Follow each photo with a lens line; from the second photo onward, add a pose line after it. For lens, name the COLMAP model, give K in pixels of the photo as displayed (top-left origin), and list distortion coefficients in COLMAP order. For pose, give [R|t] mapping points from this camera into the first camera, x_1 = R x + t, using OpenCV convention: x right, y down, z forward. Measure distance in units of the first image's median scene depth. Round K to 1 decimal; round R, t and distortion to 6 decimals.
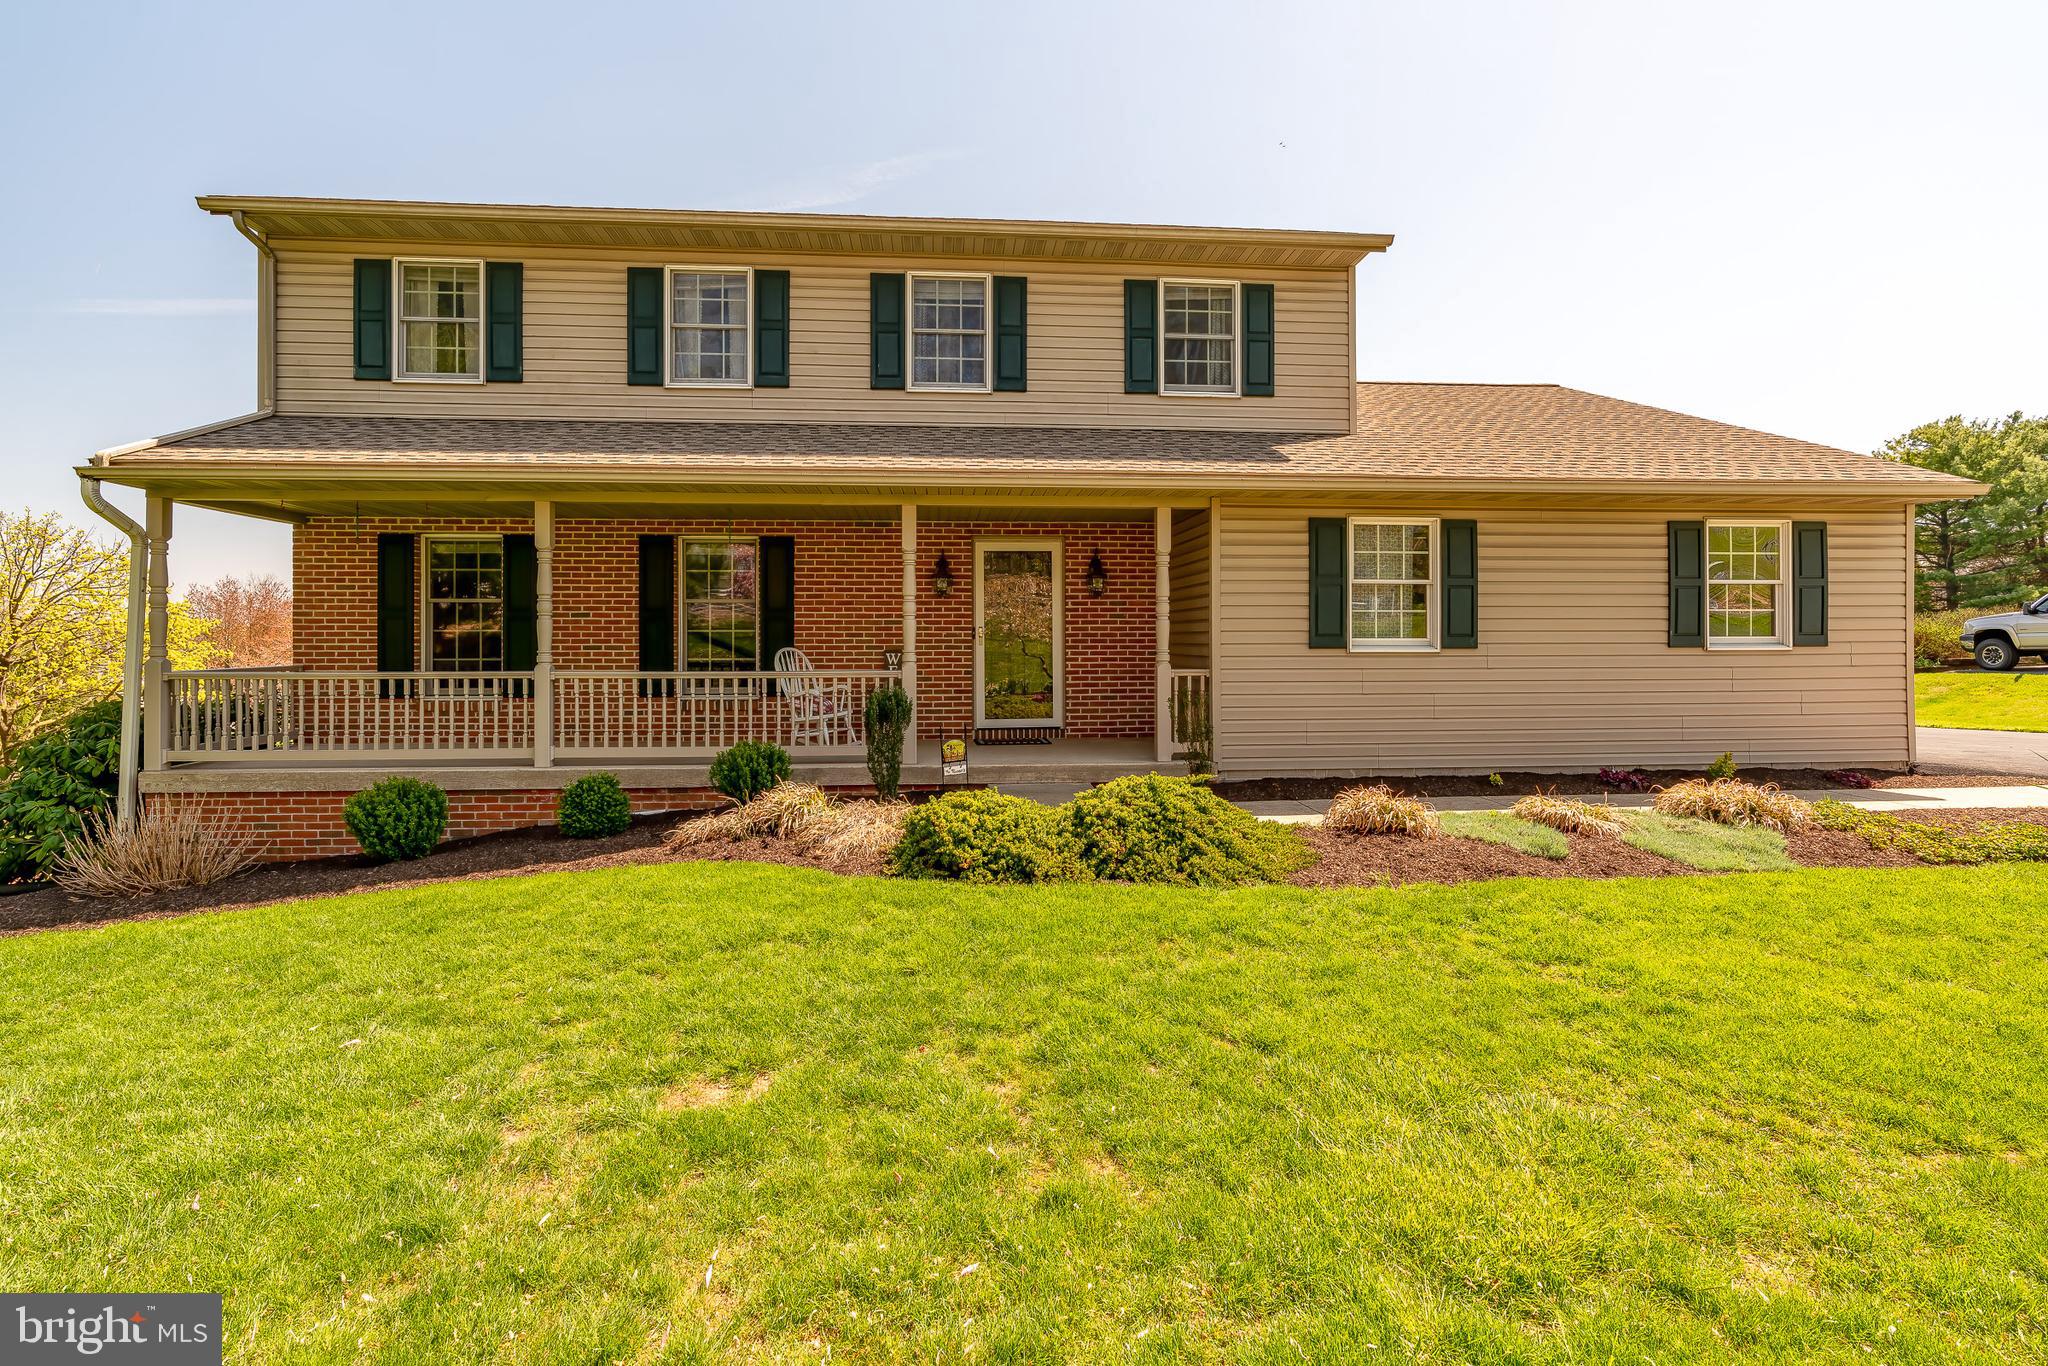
lens RADIAL K [[951.0, 0, 1024.5], [0, 951.0, 623.6], [0, 0, 1]] dist [0.021360, -0.000208]
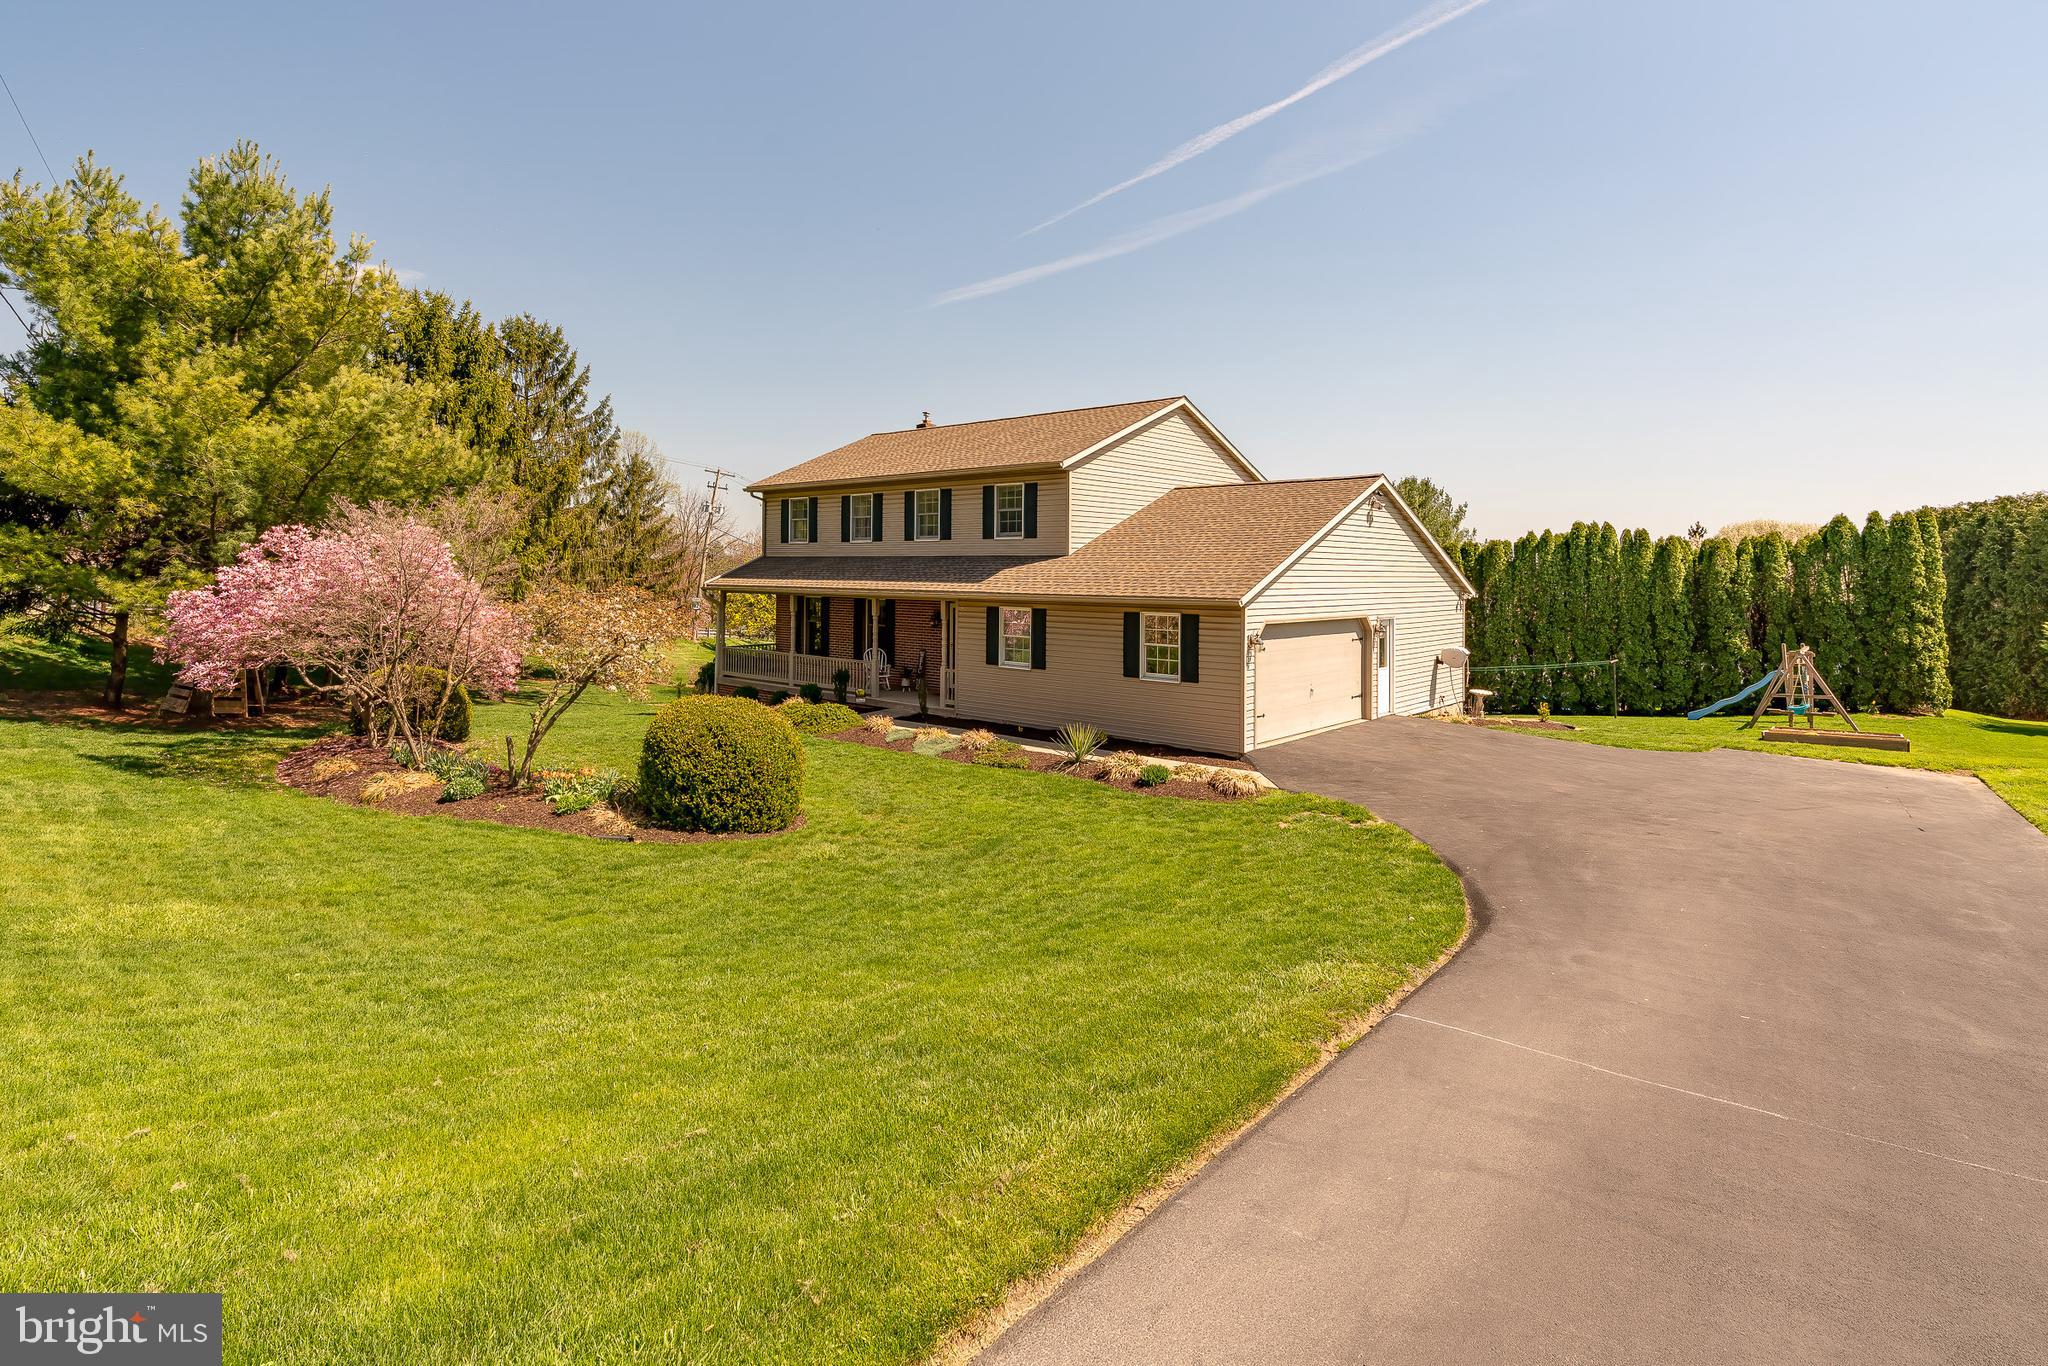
lens RADIAL K [[967.6, 0, 1036.7], [0, 967.6, 630.3], [0, 0, 1]] dist [-0.006198, -0.000227]
pose [[0.712848, 0.044199, -0.699924, 1.777617], [-0.027559, 0.999007, 0.035018, -0.123656], [0.700777, -0.005674, 0.713358, -0.483741]]
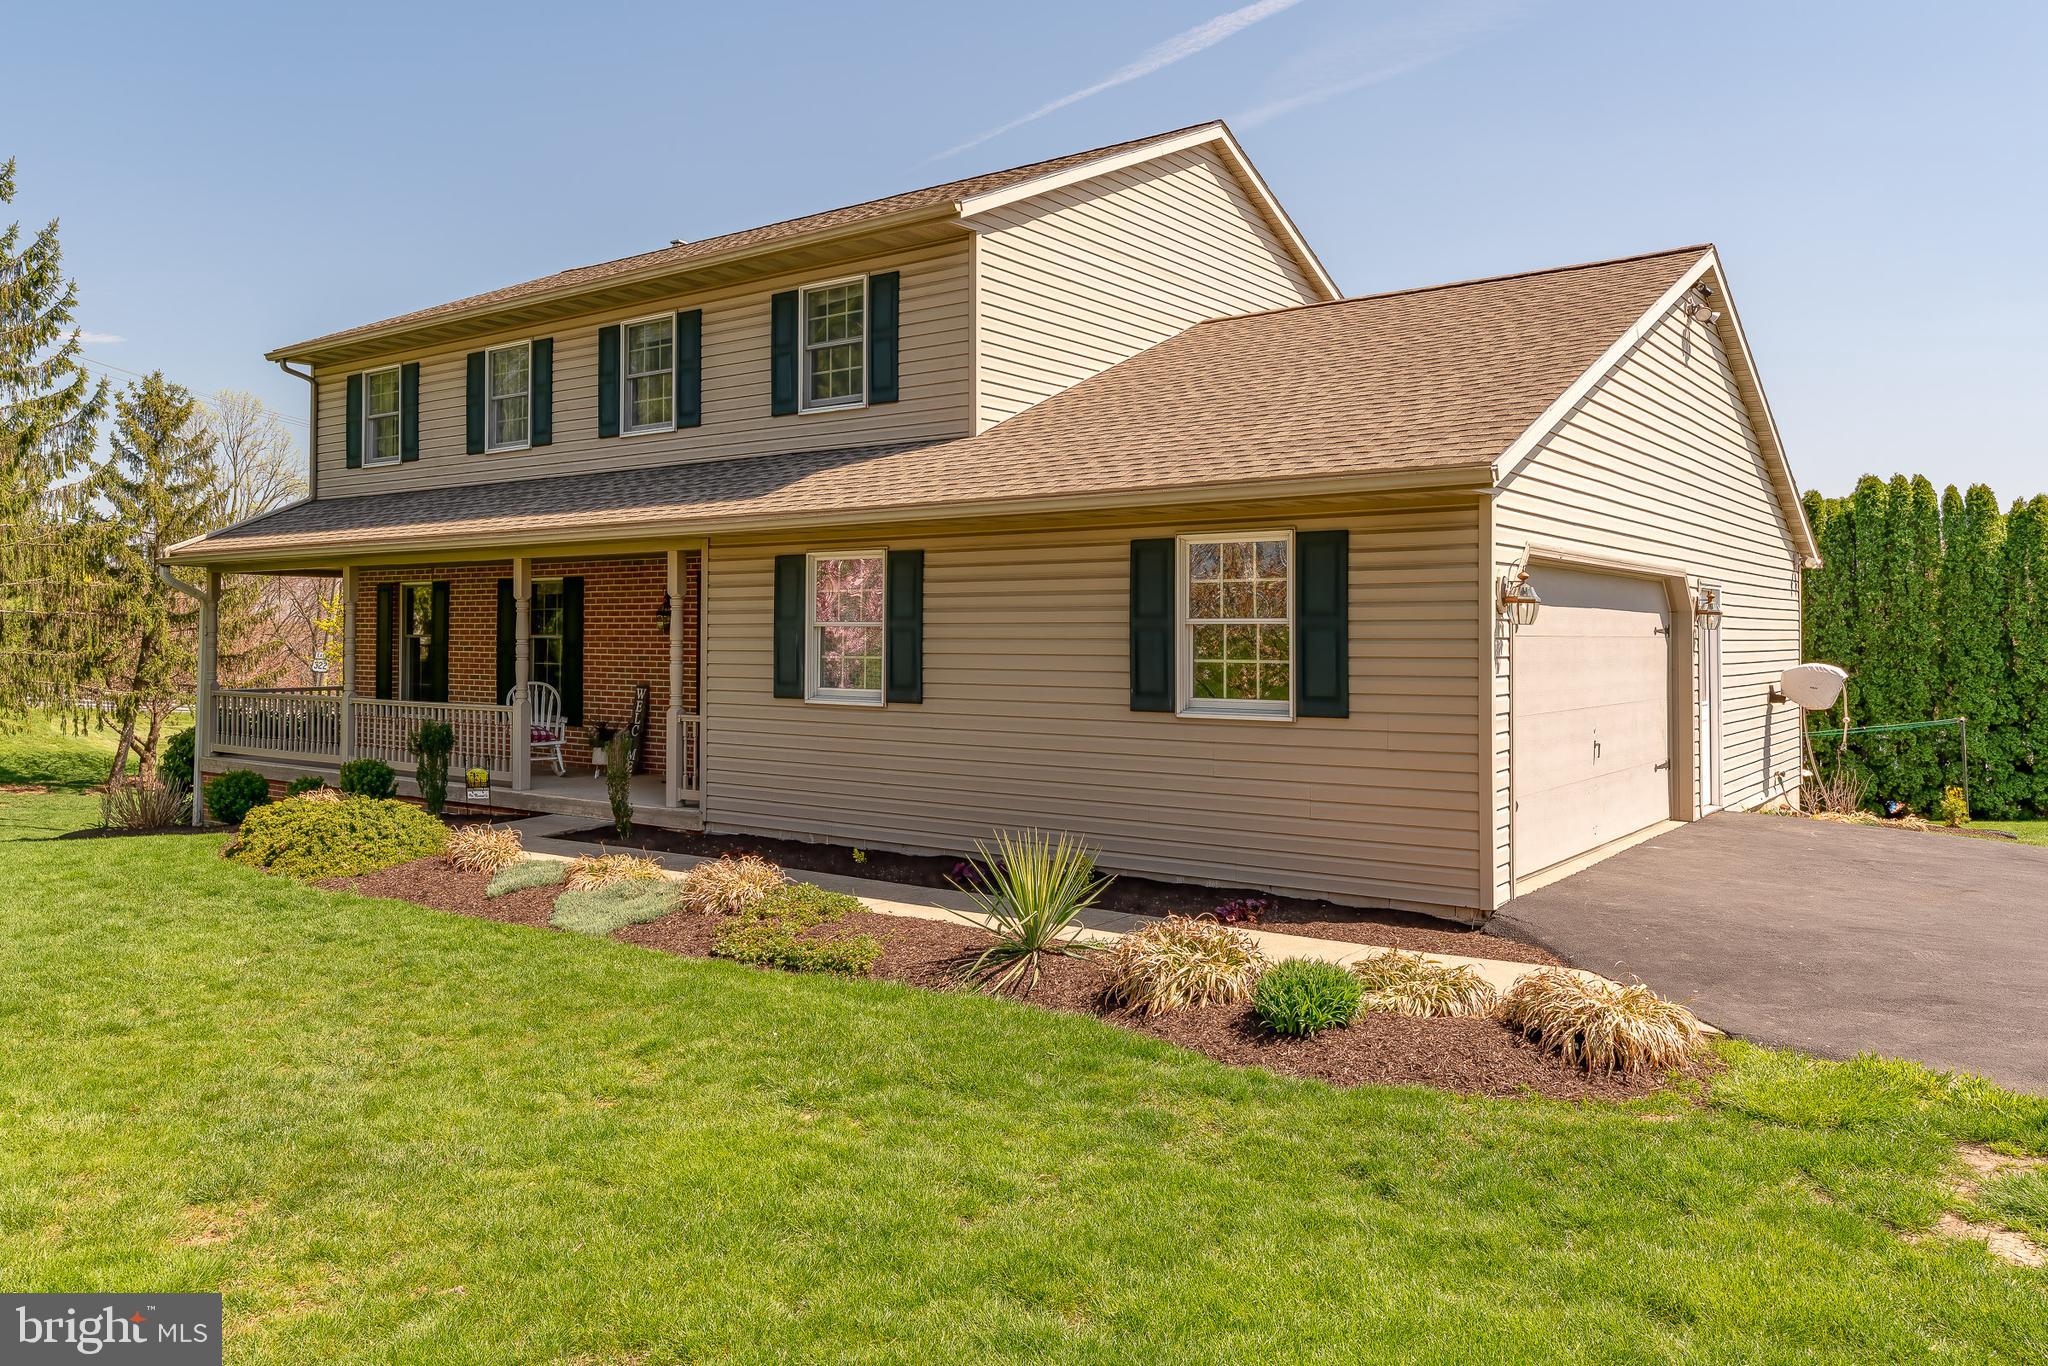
lens RADIAL K [[1436.4, 0, 1024.0], [0, 1436.4, 683.0], [0, 0, 1]] dist [-0.001053, -0.001023]
pose [[0.772370, 0.023458, -0.634740, 1.213364], [-0.023230, 0.999692, 0.008678, -0.004428], [0.634748, 0.008042, 0.772677, 0.090507]]
